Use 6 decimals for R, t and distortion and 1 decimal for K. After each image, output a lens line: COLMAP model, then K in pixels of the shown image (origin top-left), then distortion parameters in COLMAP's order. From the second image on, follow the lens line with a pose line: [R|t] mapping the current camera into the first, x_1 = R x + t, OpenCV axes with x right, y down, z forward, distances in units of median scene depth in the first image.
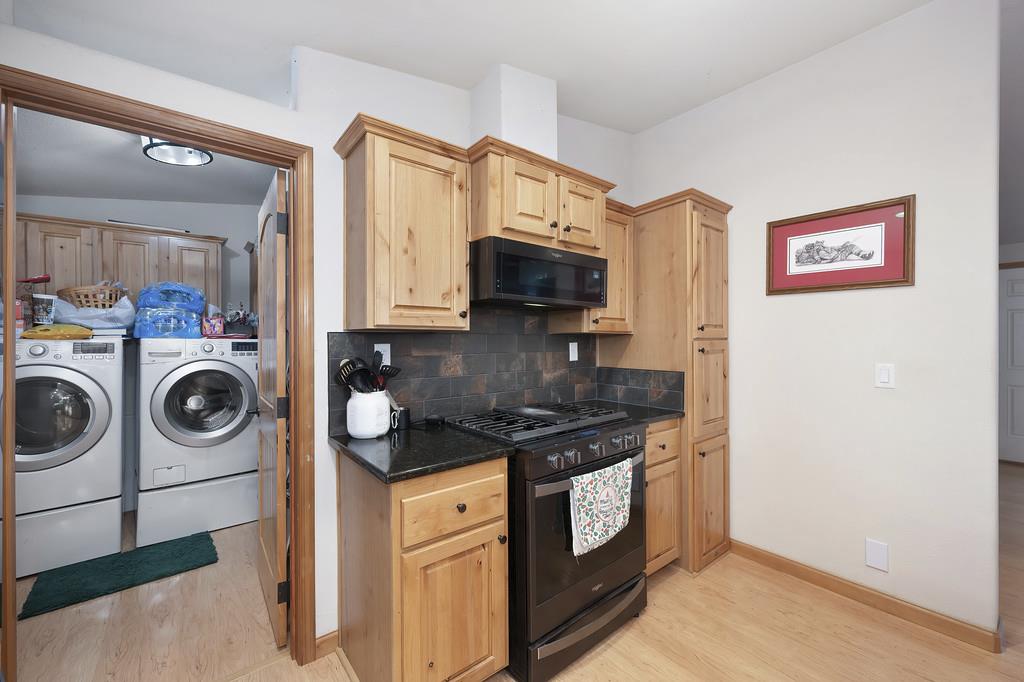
lens RADIAL K [[413.7, 0, 515.8], [0, 413.7, 341.0], [0, 0, 1]] dist [-0.008030, 0.000013]
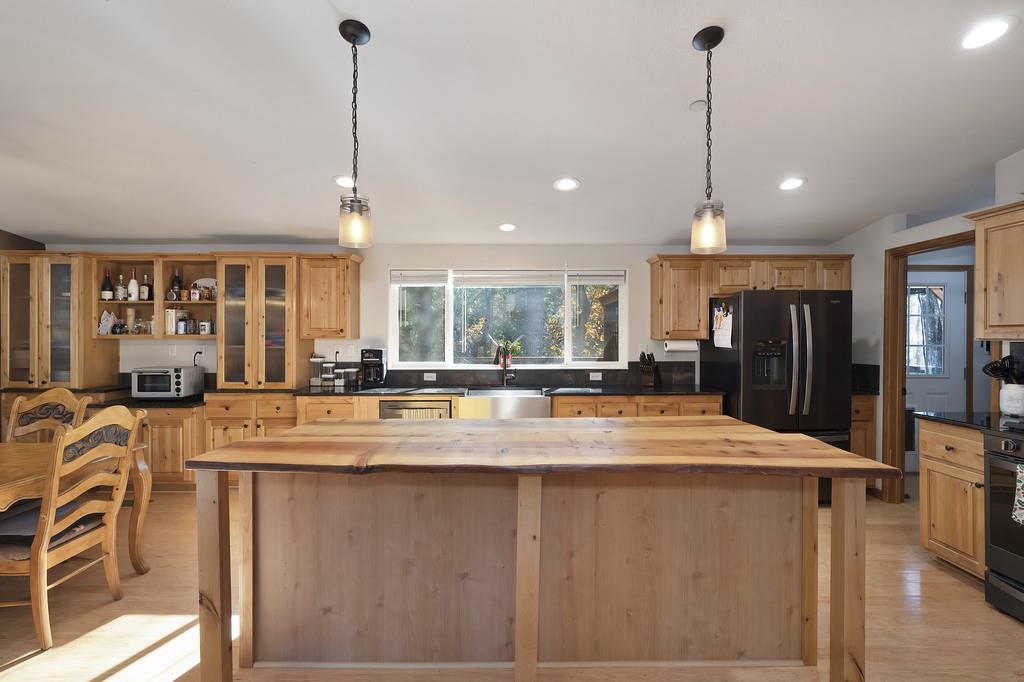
lens RADIAL K [[451.4, 0, 510.8], [0, 451.4, 338.7], [0, 0, 1]] dist [-0.001414, -0.000074]
pose [[-0.625739, 0.007884, -0.779993, 1.350146], [0.001271, 0.999958, 0.009088, -0.035080], [0.780031, 0.004695, -0.625723, 0.418528]]
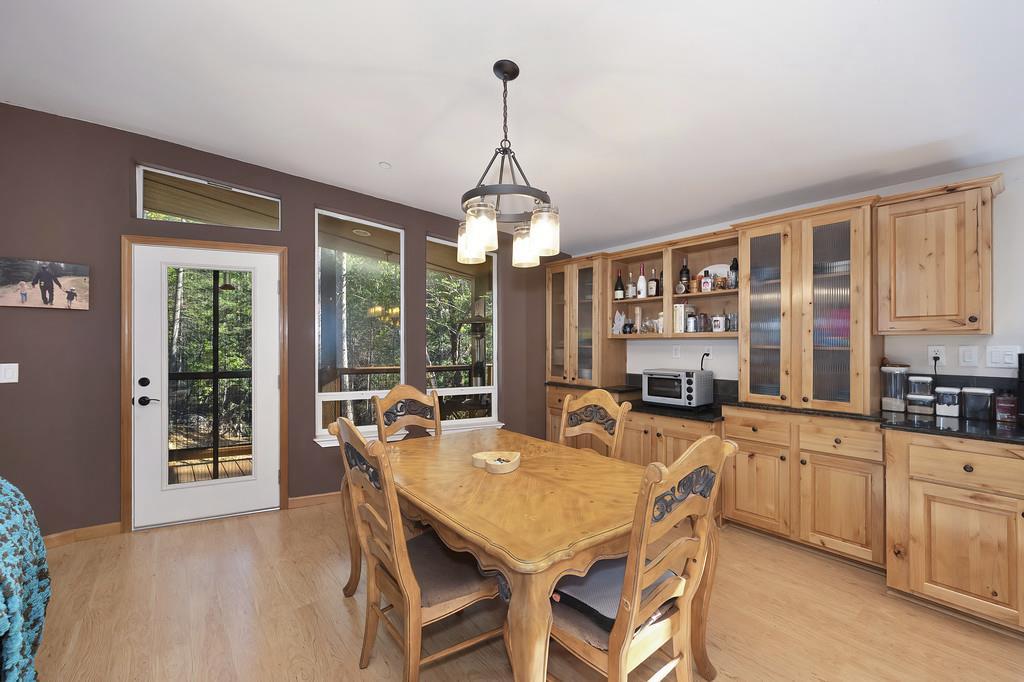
lens RADIAL K [[403.7, 0, 513.0], [0, 403.7, 342.9], [0, 0, 1]] dist [-0.003779, -0.000138]
pose [[-0.999990, 0.003953, -0.002294, 1.375849], [0.003962, 0.999985, -0.003838, -0.003085], [0.002279, -0.003847, -0.999990, -0.271879]]
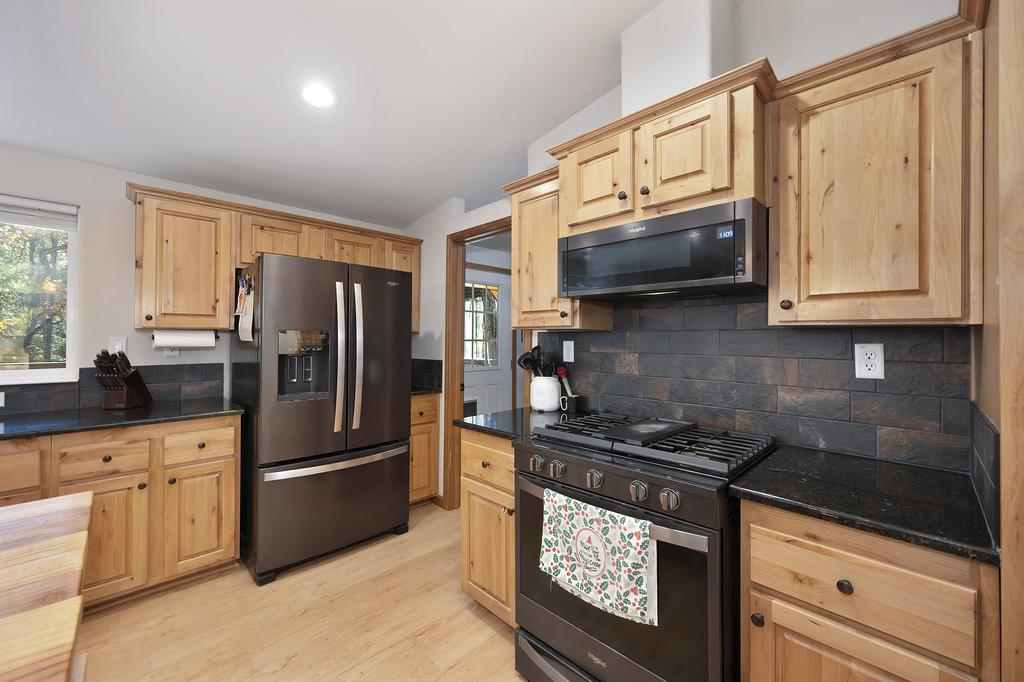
lens RADIAL K [[403.7, 0, 510.9], [0, 403.7, 337.2], [0, 0, 1]] dist [-0.003779, -0.000138]
pose [[0.091494, -0.000331, -0.995806, 0.647673], [-0.006217, 0.999980, -0.000903, -0.001544], [0.995786, 0.006274, 0.091490, 0.534366]]
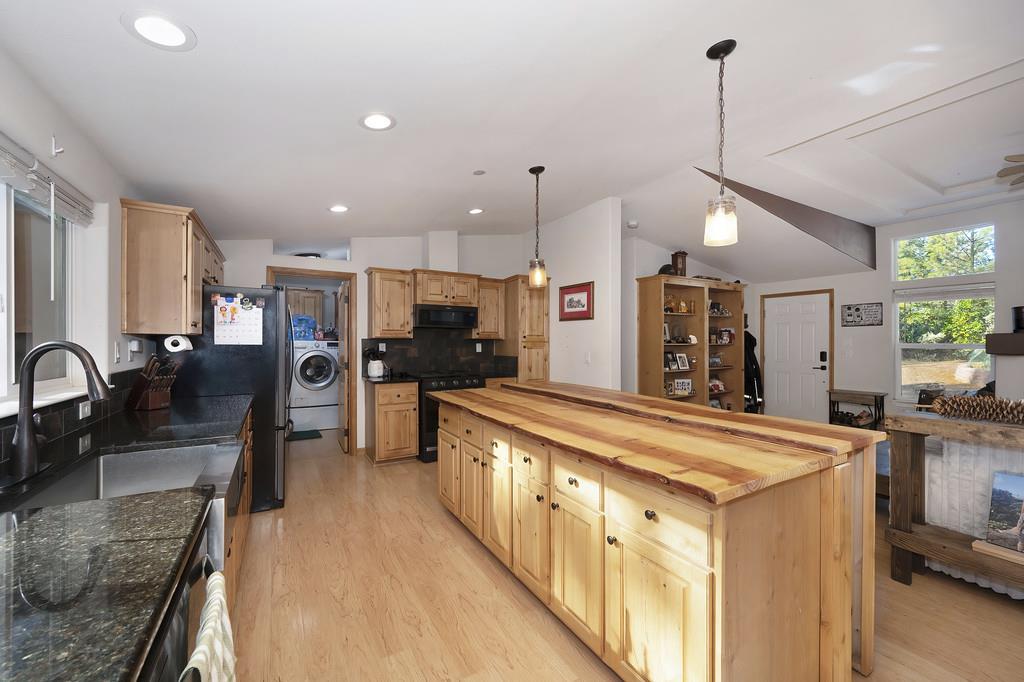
lens RADIAL K [[403.7, 0, 512.9], [0, 403.7, 343.6], [0, 0, 1]] dist [-0.003779, -0.000138]
pose [[0.988552, 0.004621, -0.150810, 0.657538], [-0.004370, 0.999988, 0.001995, 0.000966], [0.150818, -0.001313, 0.988561, -1.048265]]
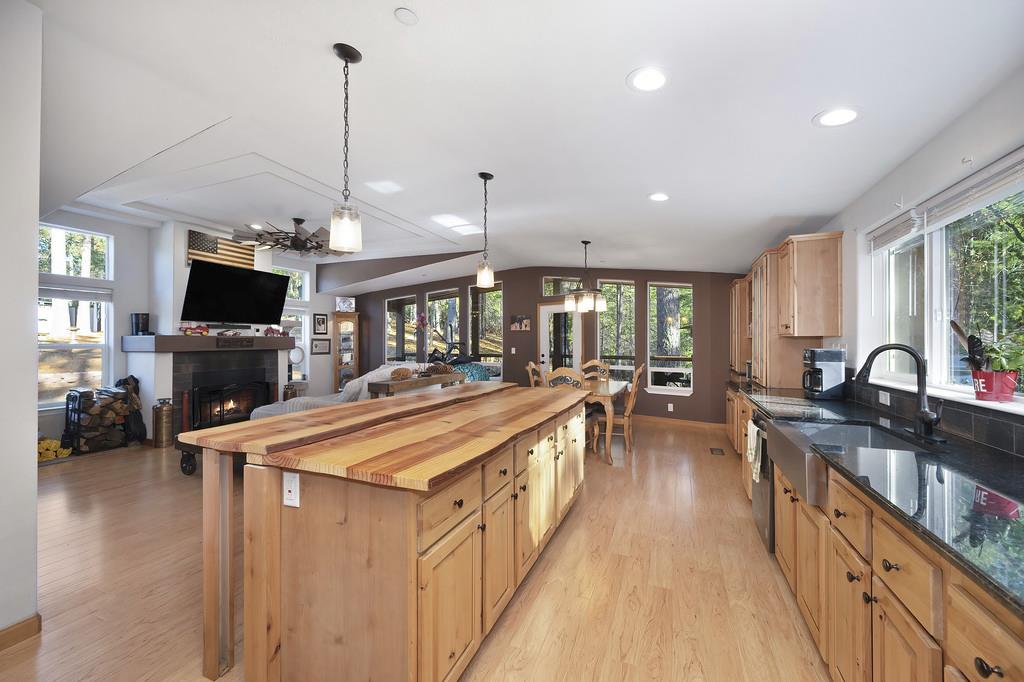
lens RADIAL K [[403.7, 0, 514.2], [0, 403.7, 340.5], [0, 0, 1]] dist [-0.003779, -0.000138]
pose [[-0.486134, 0.006181, 0.873862, -0.293558], [0.003312, 0.999981, -0.005230, -0.004576], [-0.873878, 0.000352, -0.486145, 0.334814]]
